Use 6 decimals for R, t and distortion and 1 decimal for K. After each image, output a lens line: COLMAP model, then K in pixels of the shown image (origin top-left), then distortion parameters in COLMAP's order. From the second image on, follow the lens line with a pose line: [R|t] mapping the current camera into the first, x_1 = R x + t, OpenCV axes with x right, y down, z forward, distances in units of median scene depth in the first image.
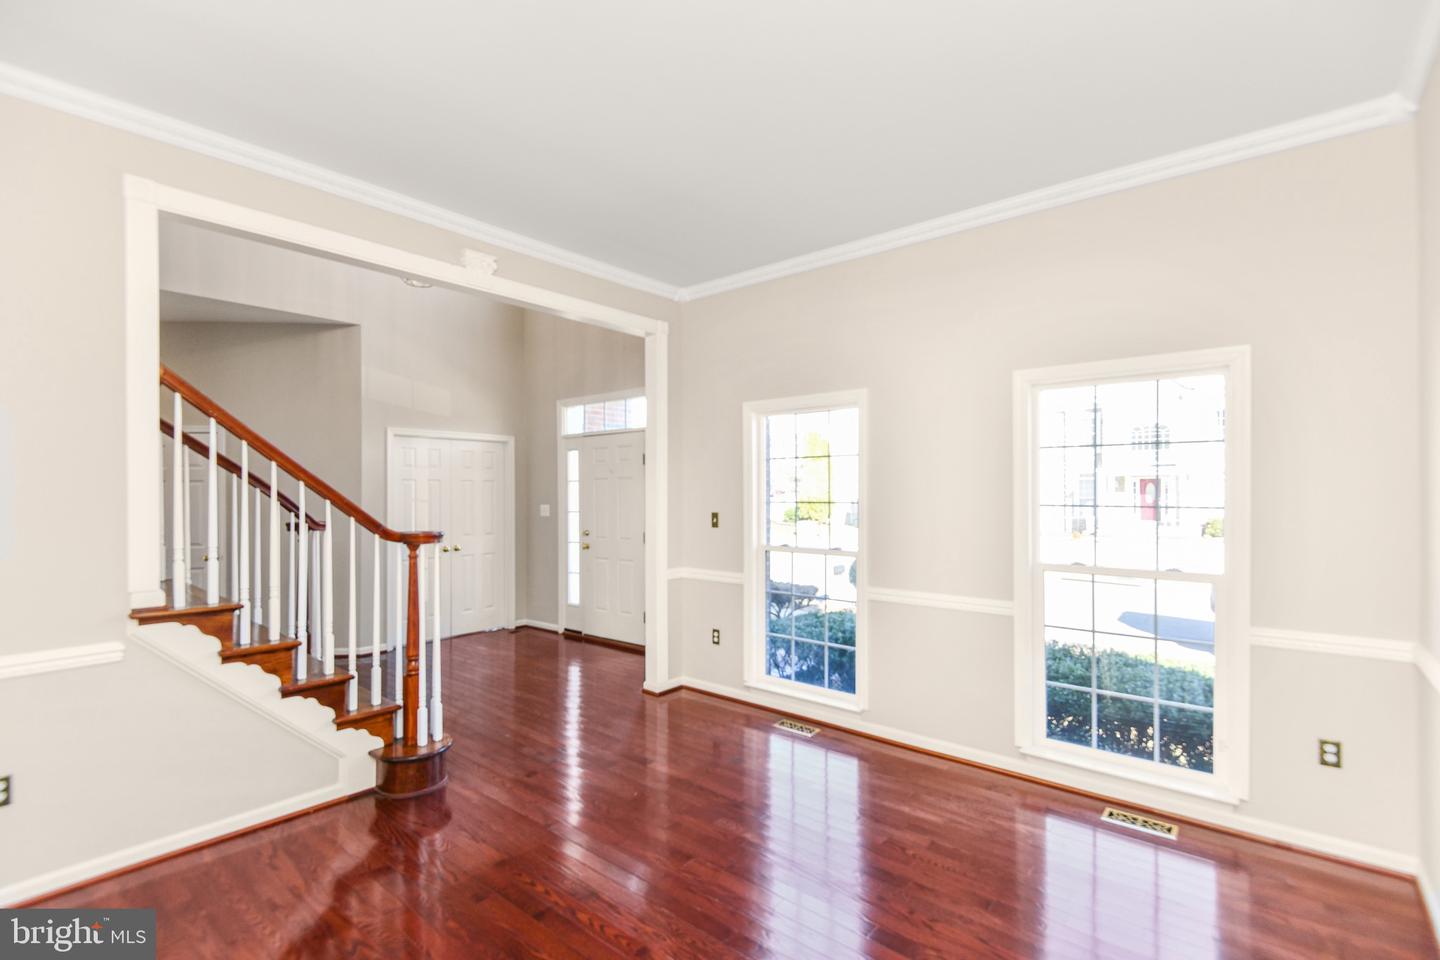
lens RADIAL K [[667.3, 0, 708.6], [0, 667.3, 483.0], [0, 0, 1]] dist [0.016860, -0.013851]
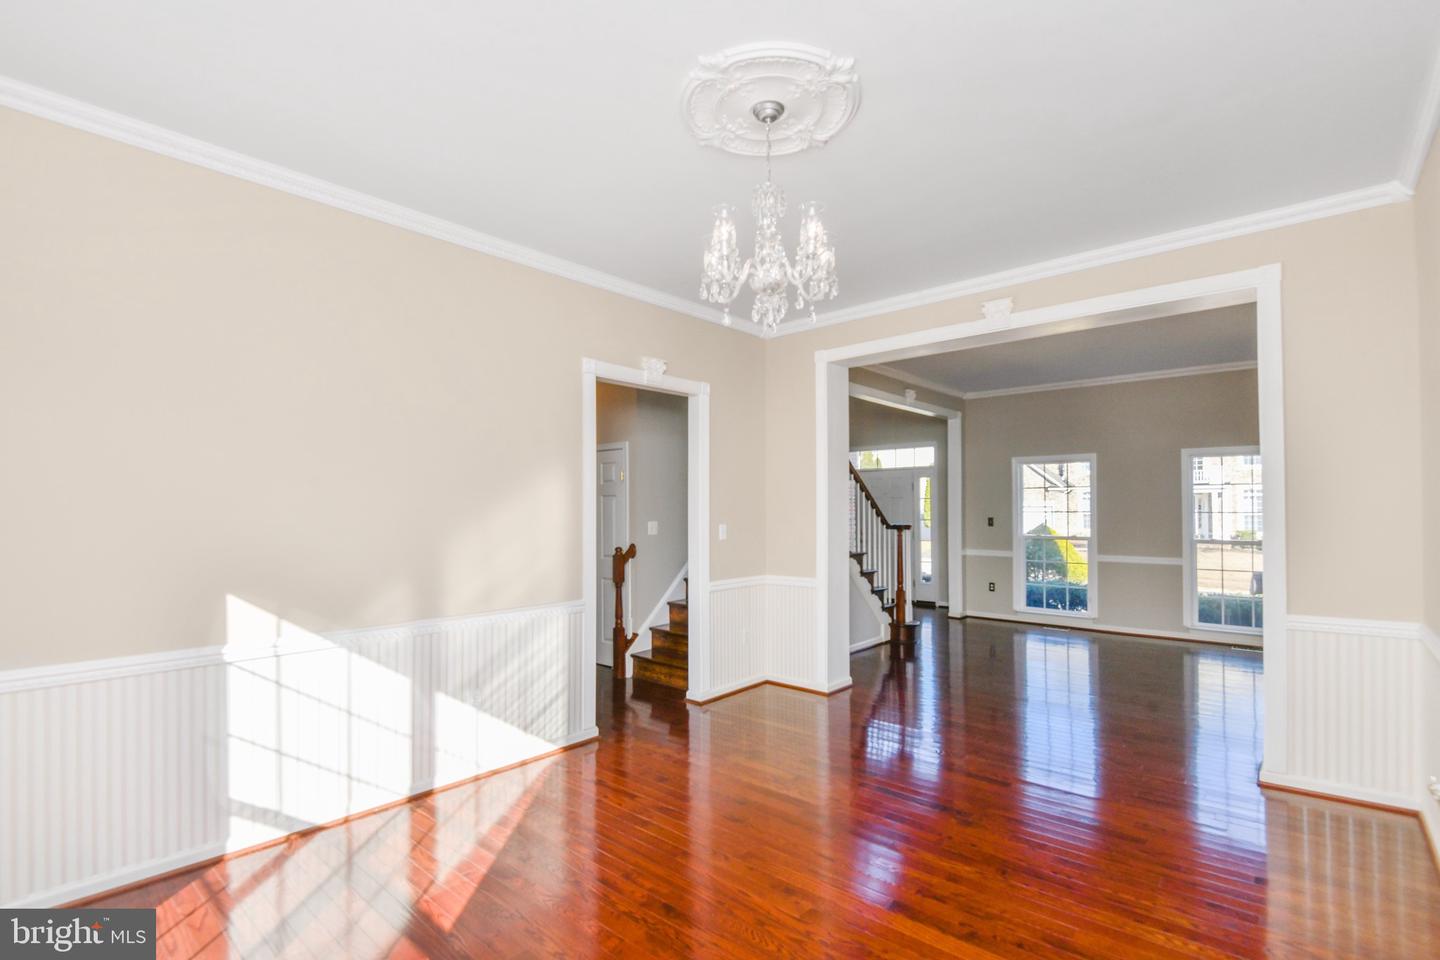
lens RADIAL K [[667.3, 0, 714.3], [0, 667.3, 478.5], [0, 0, 1]] dist [0.016860, -0.013851]
pose [[0.999867, 0.004251, -0.015741, -0.734021], [-0.004733, 0.999518, -0.030692, -0.003700], [0.015602, 0.030763, 0.999405, -0.852296]]
